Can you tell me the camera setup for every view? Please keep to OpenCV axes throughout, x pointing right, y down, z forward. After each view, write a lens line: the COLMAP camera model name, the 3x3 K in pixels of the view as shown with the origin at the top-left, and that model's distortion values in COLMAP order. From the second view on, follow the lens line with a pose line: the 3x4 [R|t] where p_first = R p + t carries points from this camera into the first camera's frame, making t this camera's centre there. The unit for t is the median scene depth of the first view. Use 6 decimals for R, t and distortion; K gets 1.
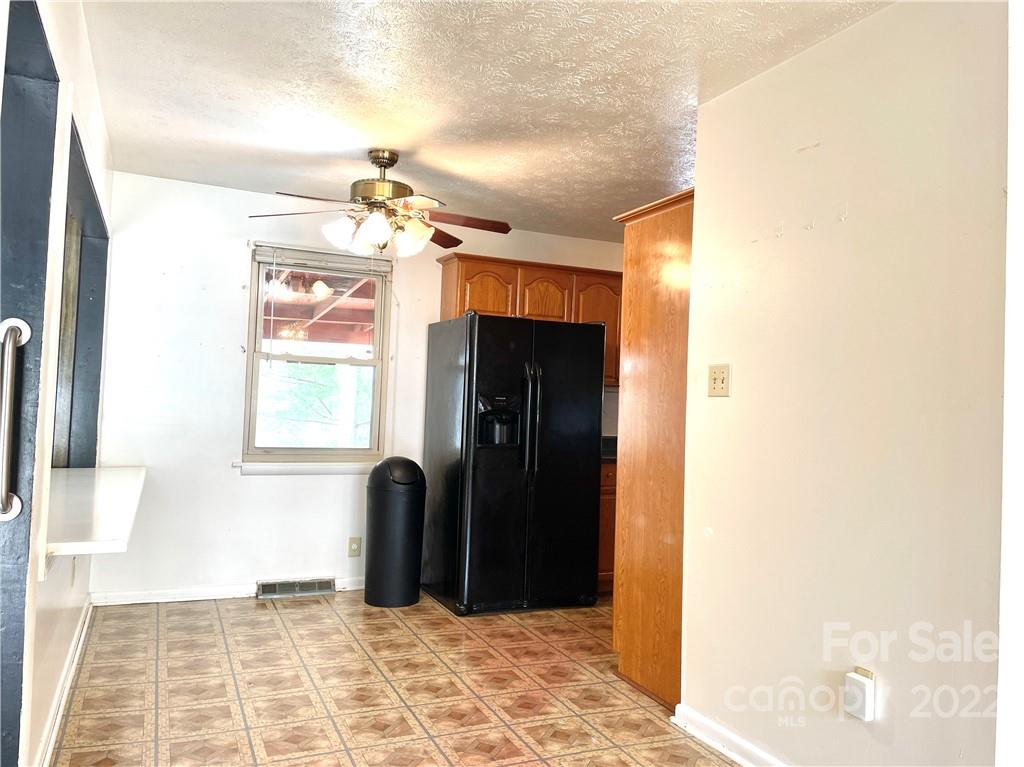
lens RADIAL K [[803.2, 0, 511.1], [0, 803.2, 374.8], [0, 0, 1]] dist [0.106682, -0.154063]
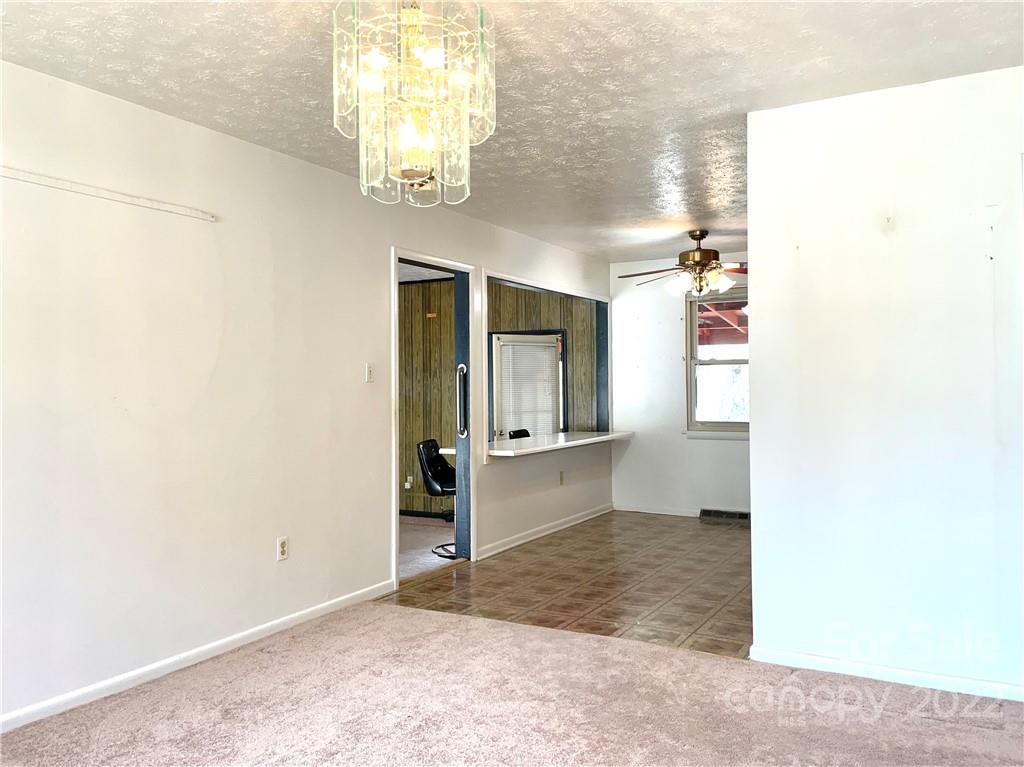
lens RADIAL K [[783.5, 0, 512.1], [0, 783.5, 375.1], [0, 0, 1]] dist [0.092645, -0.116344]
pose [[0.603820, -0.057147, -0.795069, 0.692289], [0.060371, 0.997841, -0.025872, 0.019433], [0.794831, -0.032377, 0.605967, -0.190956]]
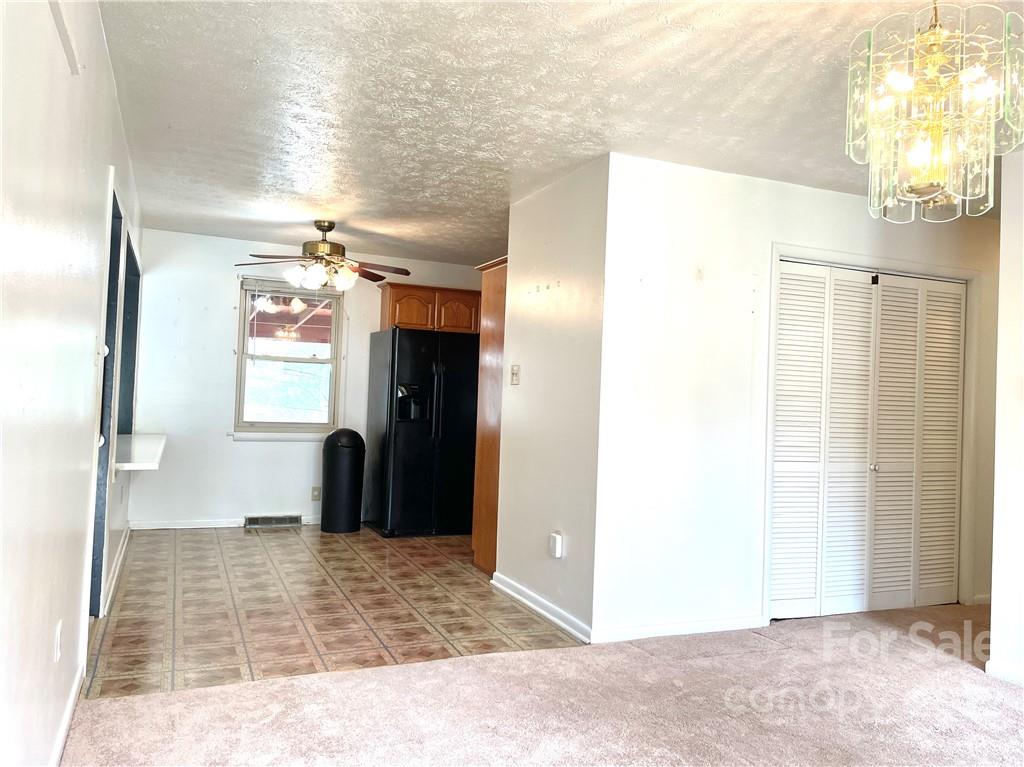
lens RADIAL K [[783.5, 0, 512.1], [0, 783.5, 375.1], [0, 0, 1]] dist [0.092645, -0.116344]
pose [[0.999987, -0.000042, -0.005191, 0.163011], [0.000099, 0.999939, 0.011021, -0.006764], [0.005190, -0.011022, 0.999926, -0.381190]]
